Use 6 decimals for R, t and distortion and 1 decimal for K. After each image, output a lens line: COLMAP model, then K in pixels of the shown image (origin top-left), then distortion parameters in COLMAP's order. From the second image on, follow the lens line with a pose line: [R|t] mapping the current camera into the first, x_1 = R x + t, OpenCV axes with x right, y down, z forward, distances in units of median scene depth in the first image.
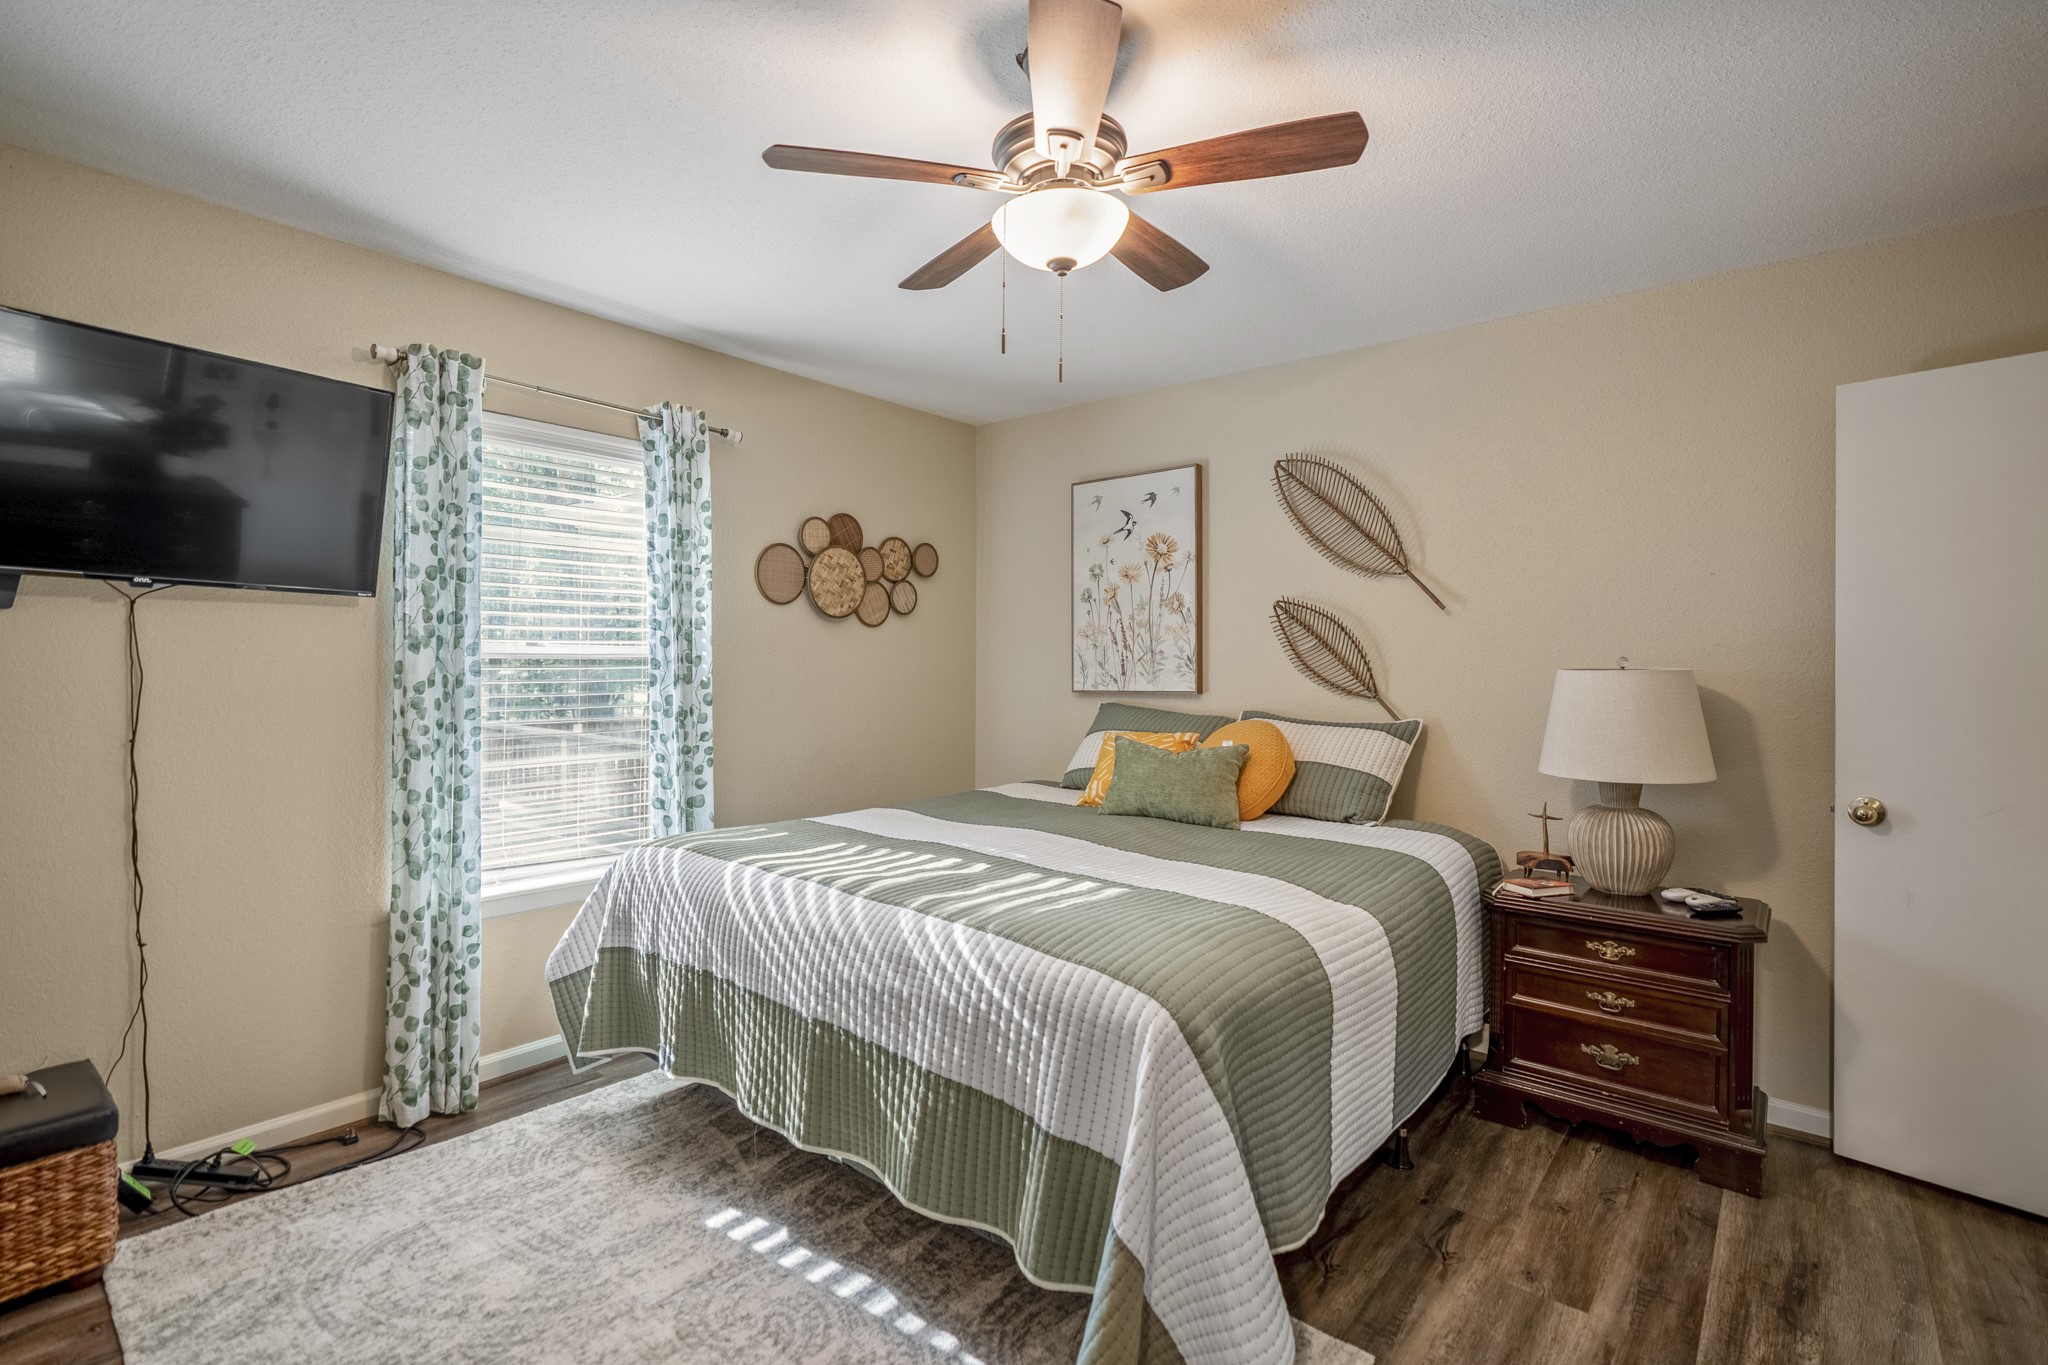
lens RADIAL K [[945.4, 0, 1014.5], [0, 945.4, 658.2], [0, 0, 1]] dist [-0.006525, -0.000297]
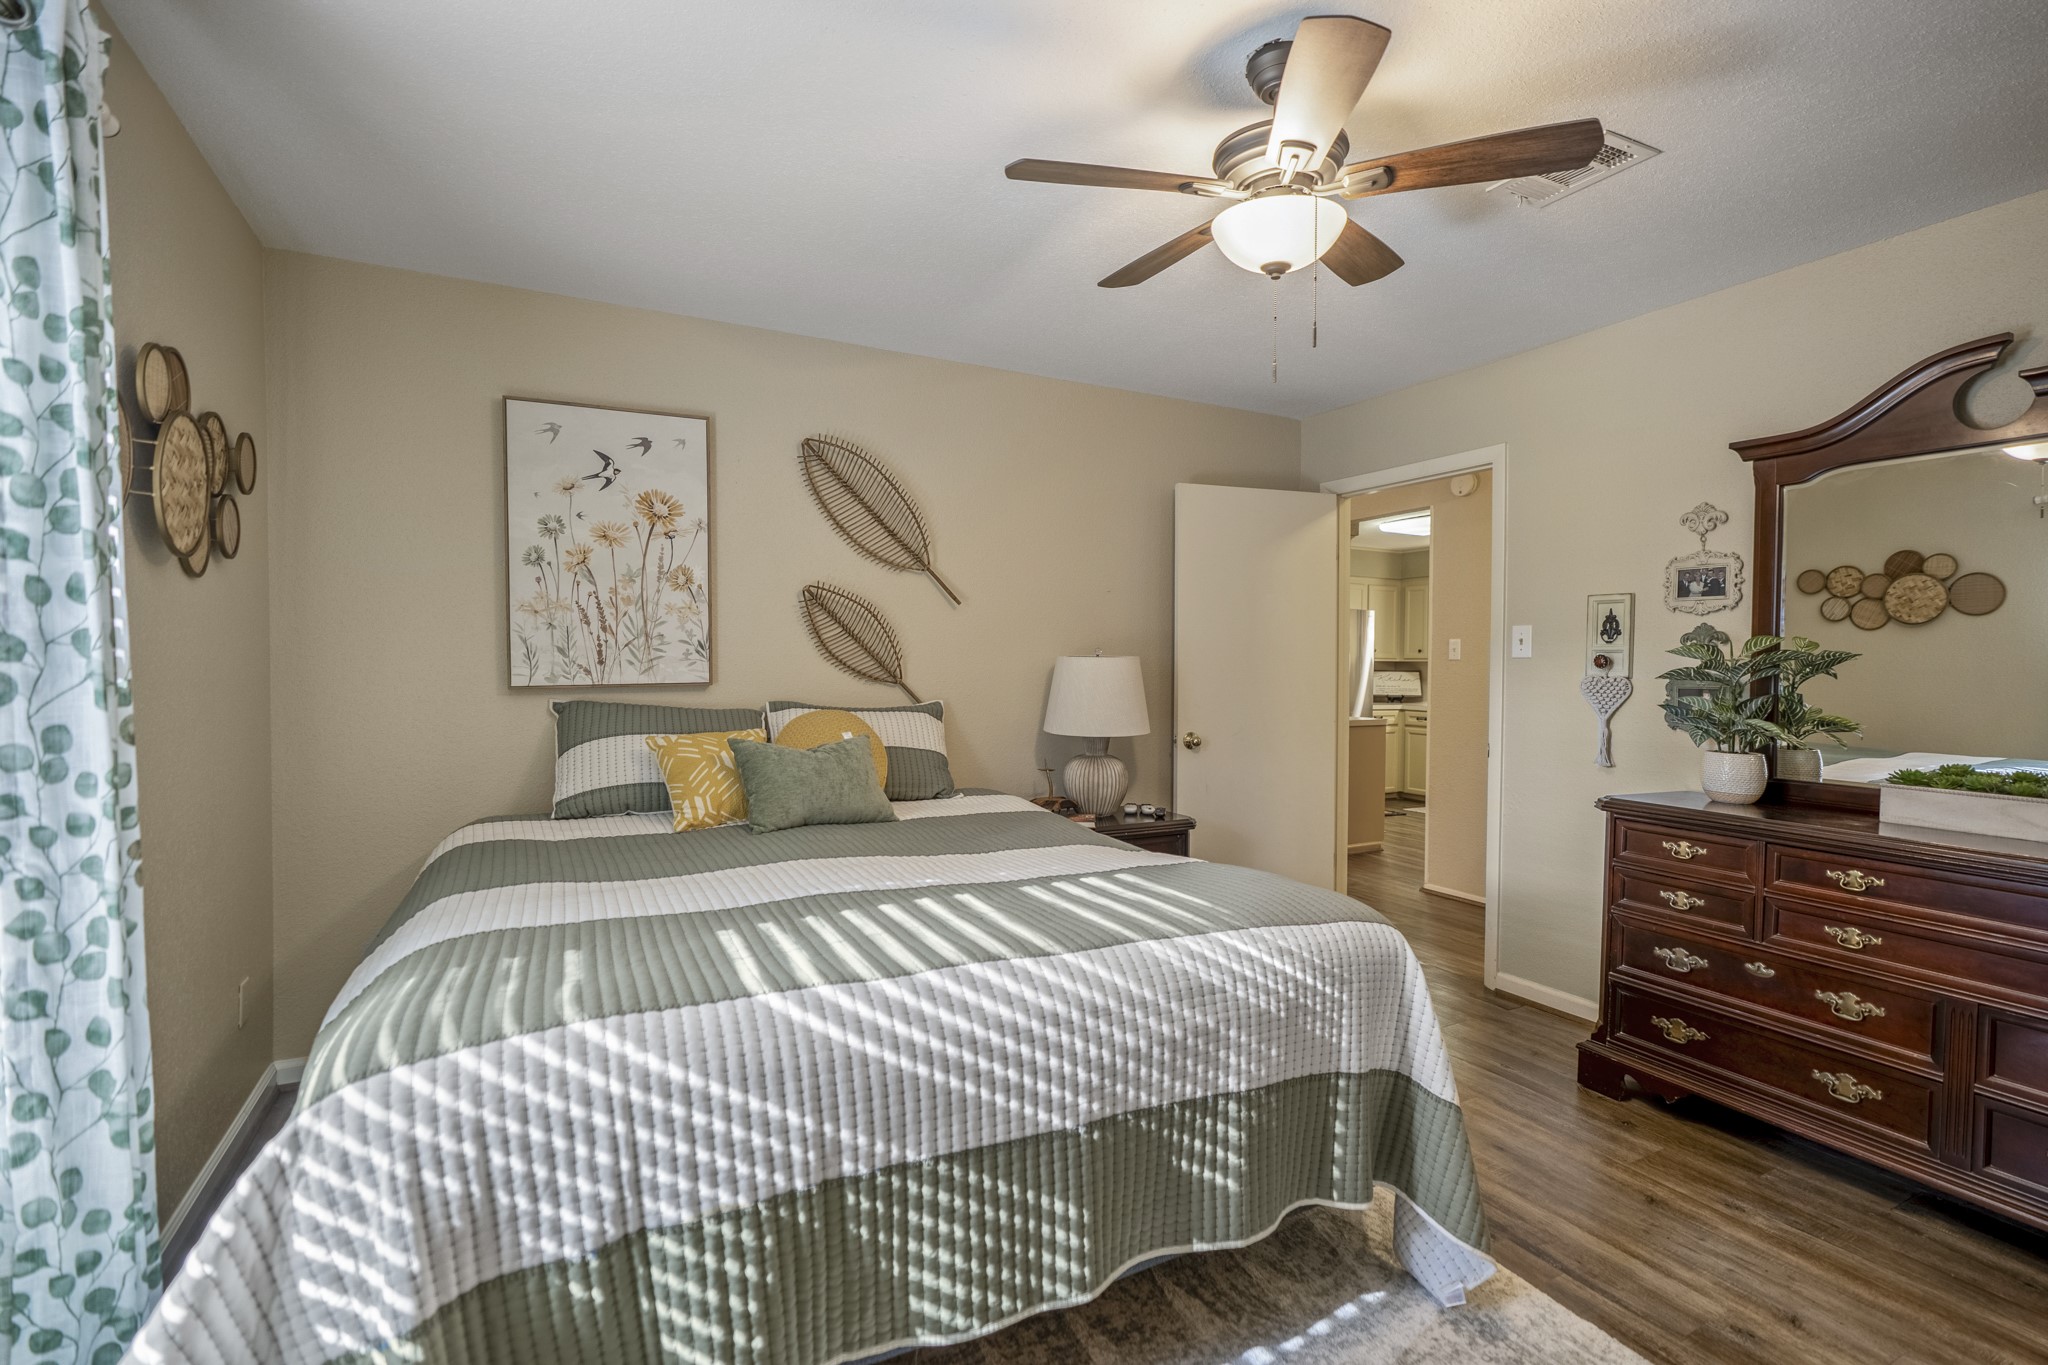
lens RADIAL K [[945.4, 0, 1014.5], [0, 945.4, 658.2], [0, 0, 1]] dist [-0.006525, -0.000297]
pose [[0.385800, -0.004835, 0.922570, -0.800424], [-0.012516, 0.999867, 0.010474, 0.000901], [-0.922497, -0.015588, 0.385688, 0.658507]]
